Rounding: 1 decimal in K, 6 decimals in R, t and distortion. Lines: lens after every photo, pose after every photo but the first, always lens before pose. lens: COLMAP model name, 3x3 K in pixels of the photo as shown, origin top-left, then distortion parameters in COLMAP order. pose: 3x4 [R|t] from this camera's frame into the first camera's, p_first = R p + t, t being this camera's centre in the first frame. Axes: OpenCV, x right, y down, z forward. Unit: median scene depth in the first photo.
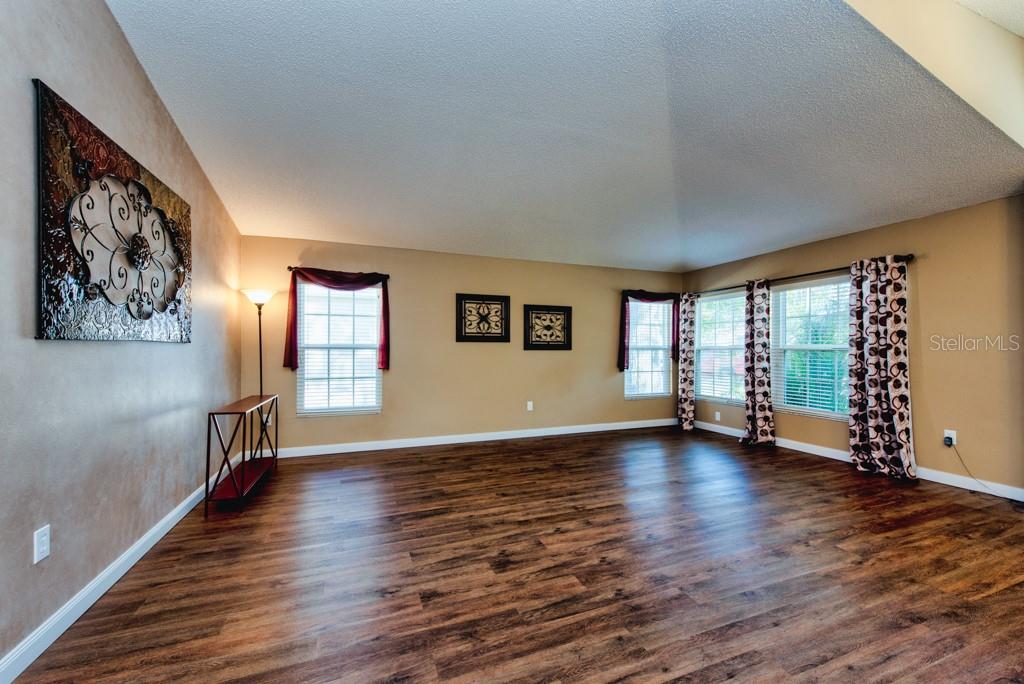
lens RADIAL K [[404.0, 0, 510.5], [0, 404.0, 346.3], [0, 0, 1]] dist [0.028888, -0.006010]
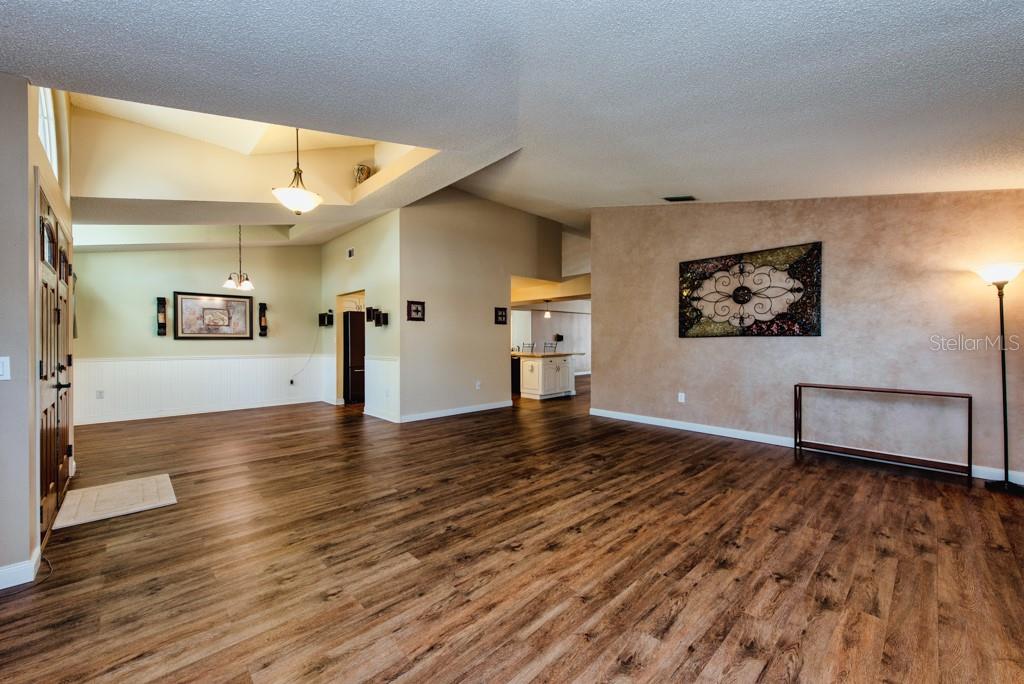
lens RADIAL K [[404.0, 0, 510.5], [0, 404.0, 346.3], [0, 0, 1]] dist [0.028888, -0.006010]
pose [[-0.919459, 0.002382, -0.393179, 0.763598], [0.000306, 0.999986, 0.005342, 0.018711], [0.393186, 0.004791, -0.919446, 1.826754]]
